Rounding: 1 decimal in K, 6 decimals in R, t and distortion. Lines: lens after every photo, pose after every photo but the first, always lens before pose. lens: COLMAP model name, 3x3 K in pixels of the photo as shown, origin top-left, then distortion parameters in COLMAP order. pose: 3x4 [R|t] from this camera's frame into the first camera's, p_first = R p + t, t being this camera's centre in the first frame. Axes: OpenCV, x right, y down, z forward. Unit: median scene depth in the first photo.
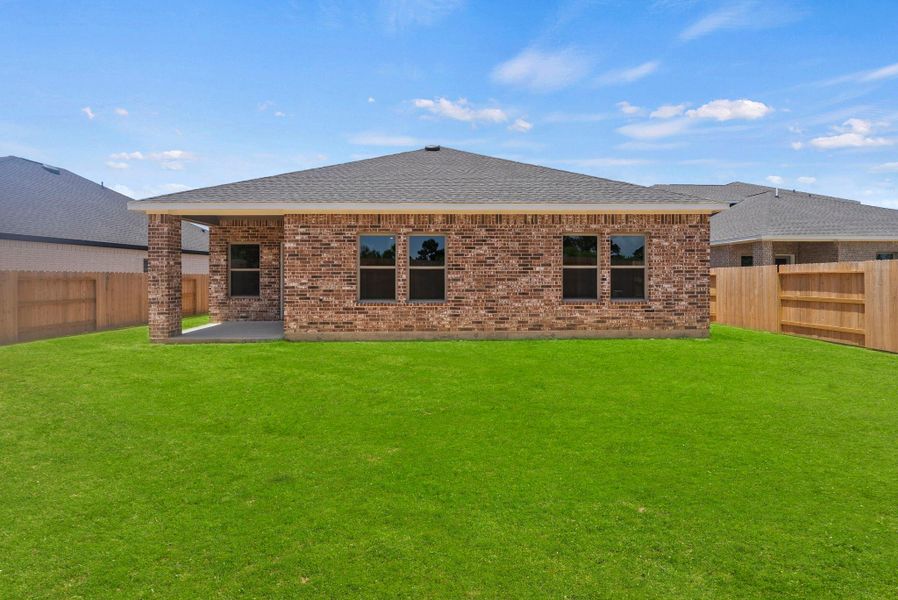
lens RADIAL K [[389.5, 0, 449.6], [0, 389.5, 277.2], [0, 0, 1]] dist [-0.000548, -0.000044]
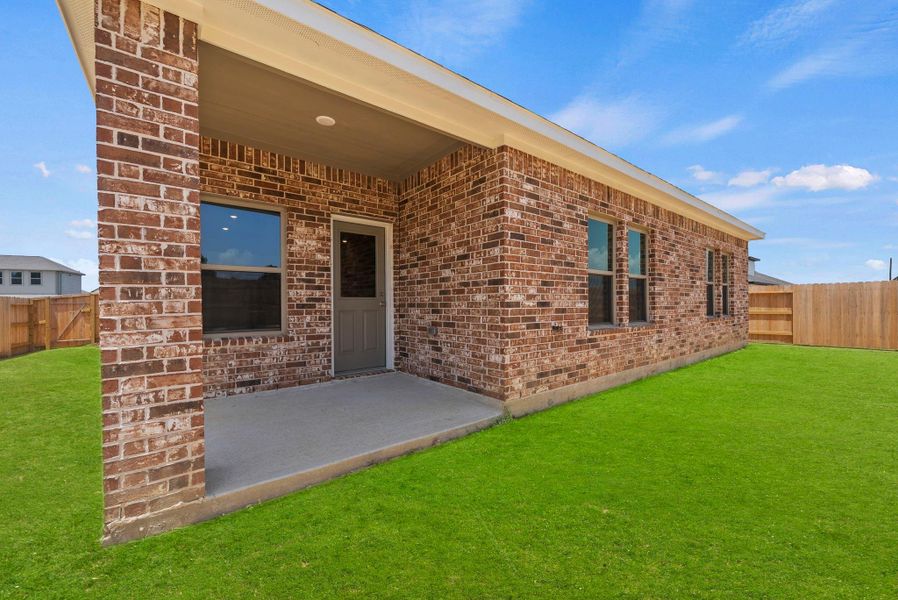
lens RADIAL K [[367.3, 0, 483.7], [0, 367.3, 305.1], [0, 0, 1]] dist [-0.000019, -0.000038]
pose [[0.782291, -0.005386, 0.622890, -0.698706], [0.006329, 0.999980, 0.000697, 0.026384], [-0.622881, 0.003397, 0.782309, 0.660012]]
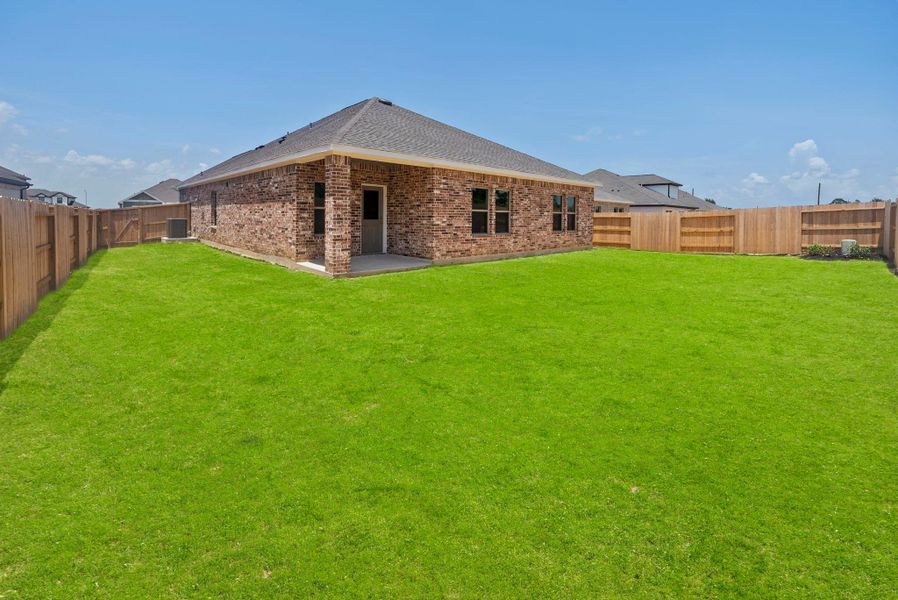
lens RADIAL K [[377.0, 0, 496.7], [0, 377.0, 223.5], [0, 0, 1]] dist [0.000688, -0.000015]
pose [[0.702526, -0.001078, 0.711658, -1.131118], [-0.013800, 0.999790, 0.015137, 0.000203], [-0.711525, -0.020455, 0.702363, -0.016413]]
